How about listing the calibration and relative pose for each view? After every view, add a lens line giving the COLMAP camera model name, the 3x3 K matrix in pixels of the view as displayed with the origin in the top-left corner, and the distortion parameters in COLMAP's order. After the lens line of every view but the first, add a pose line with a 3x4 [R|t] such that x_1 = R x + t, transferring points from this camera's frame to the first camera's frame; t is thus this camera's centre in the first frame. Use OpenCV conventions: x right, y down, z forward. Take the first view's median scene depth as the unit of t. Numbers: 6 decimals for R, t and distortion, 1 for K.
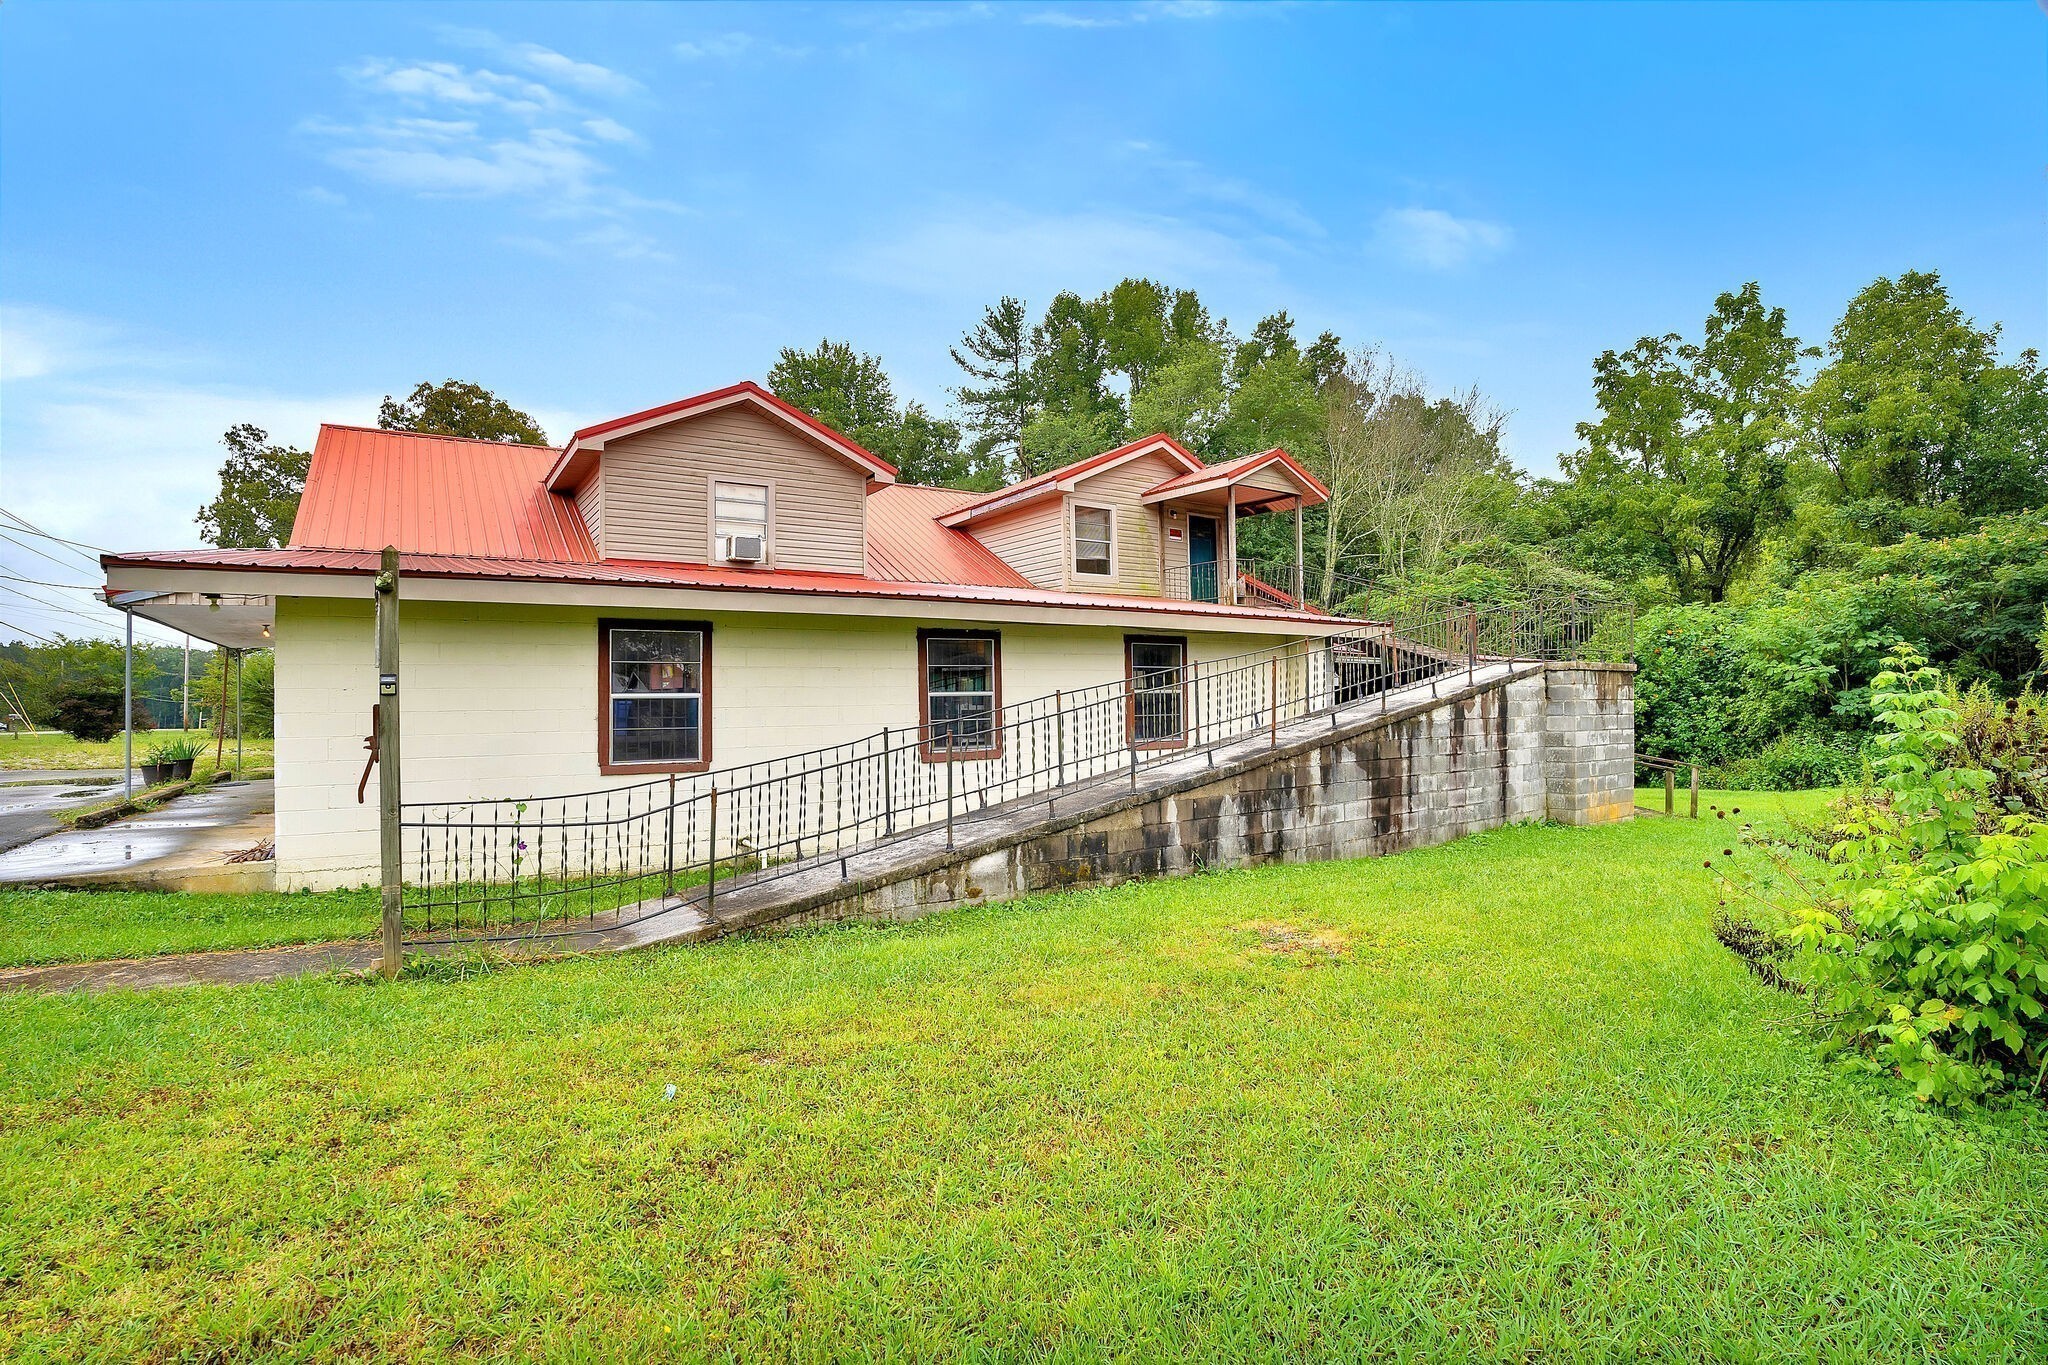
lens RADIAL K [[813.6, 0, 1024.0], [0, 813.6, 682.5], [0, 0, 1]] dist [-0.082287, -0.000021]
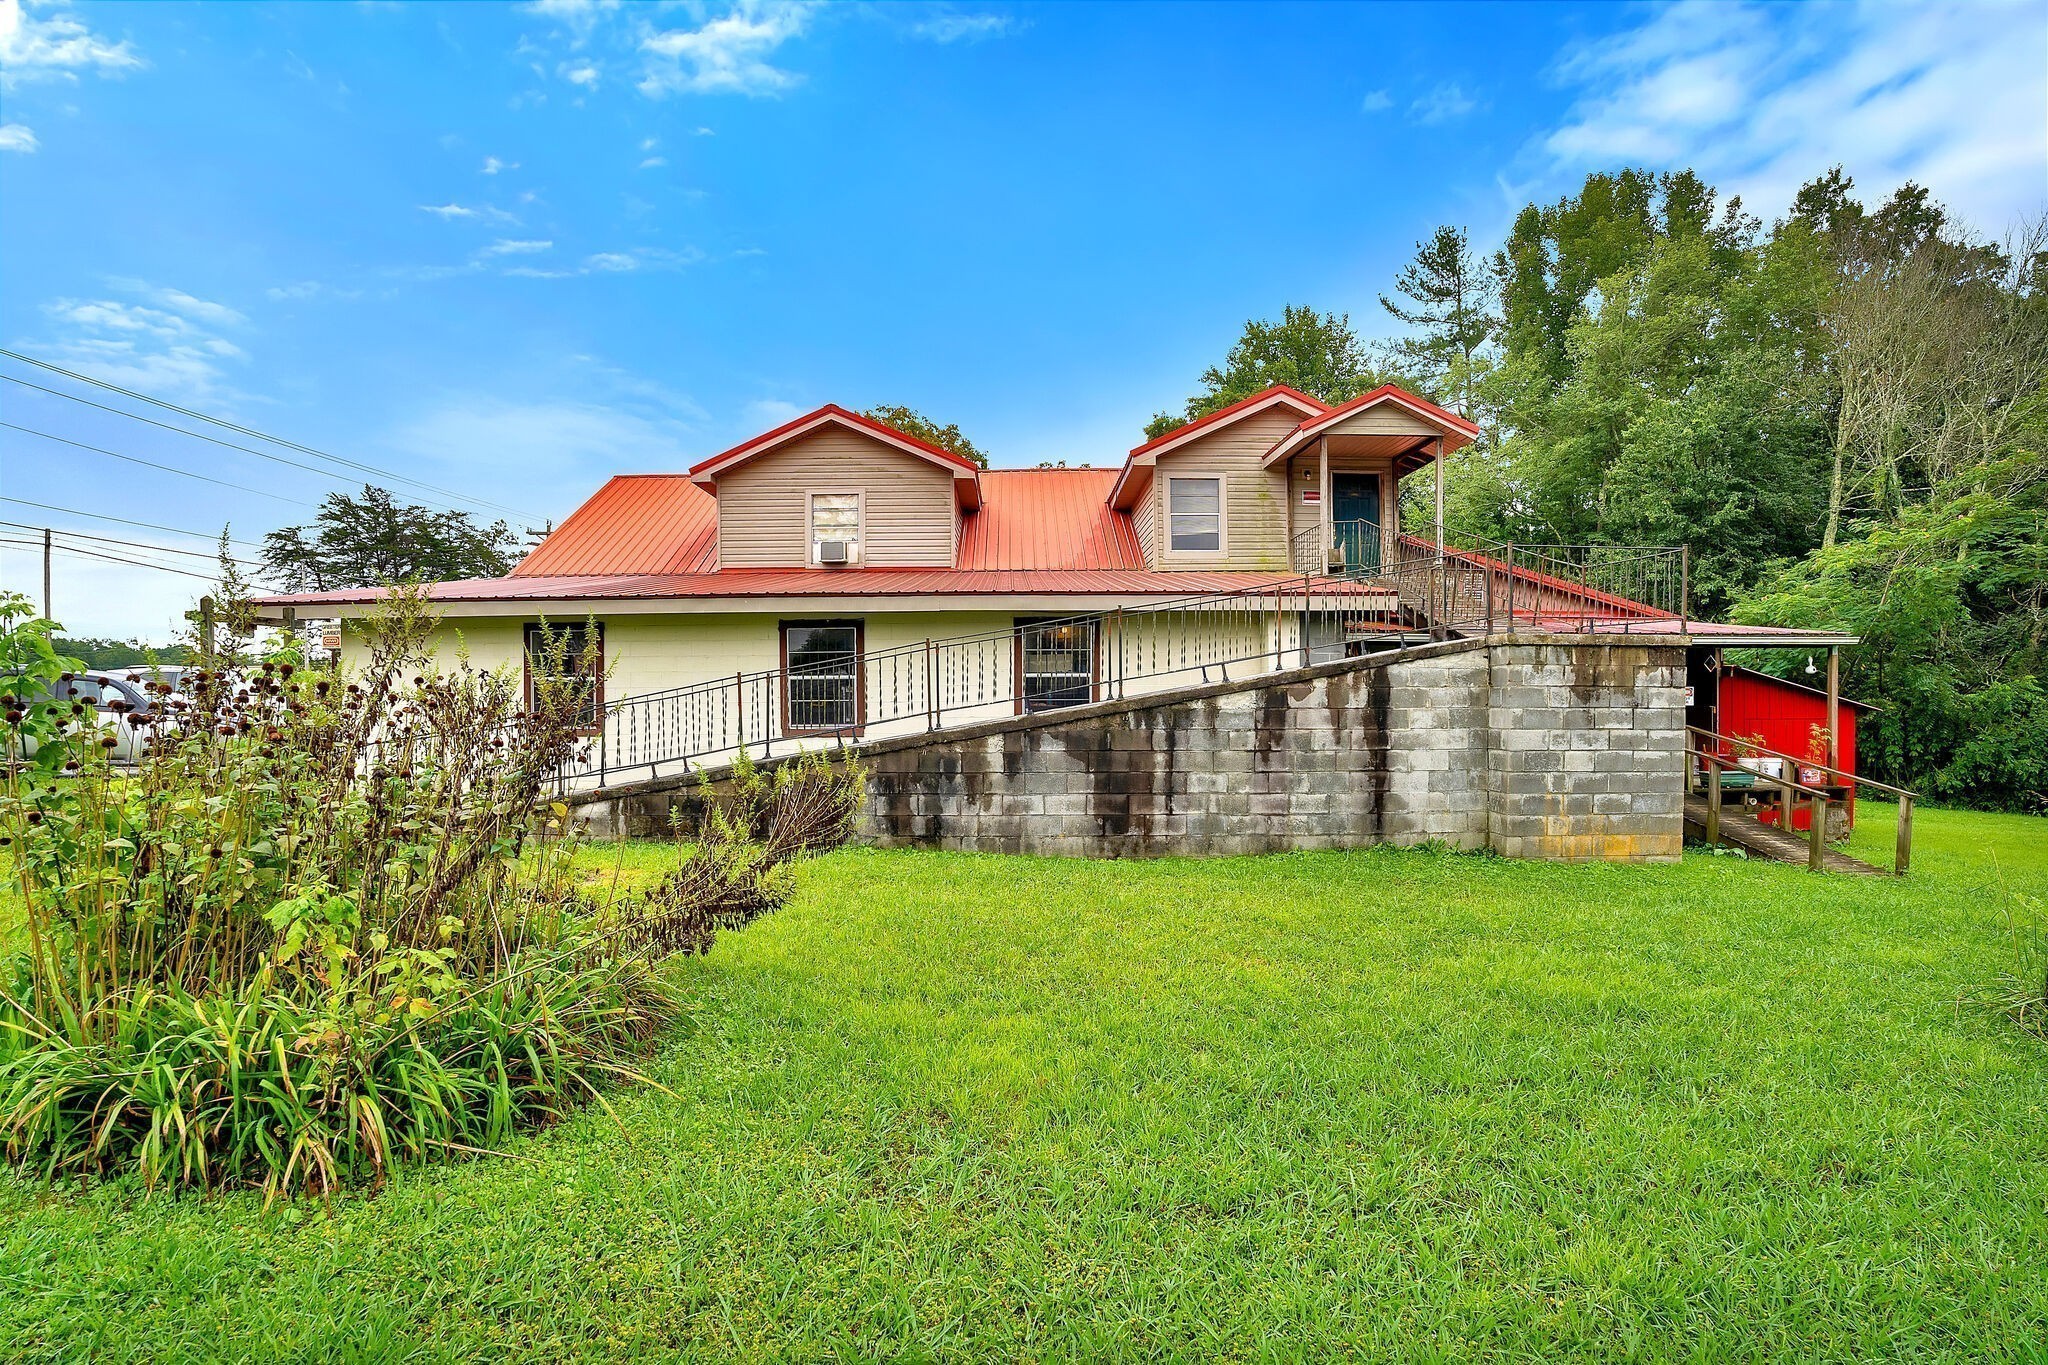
lens RADIAL K [[836.1, 0, 1028.1], [0, 836.1, 693.9], [0, 0, 1]] dist [-0.073335, 0.010345]
pose [[0.883962, 0.008788, -0.467477, 0.752046], [0.005286, 0.999572, 0.028785, 0.005644], [0.467530, -0.027916, 0.883537, 0.130404]]
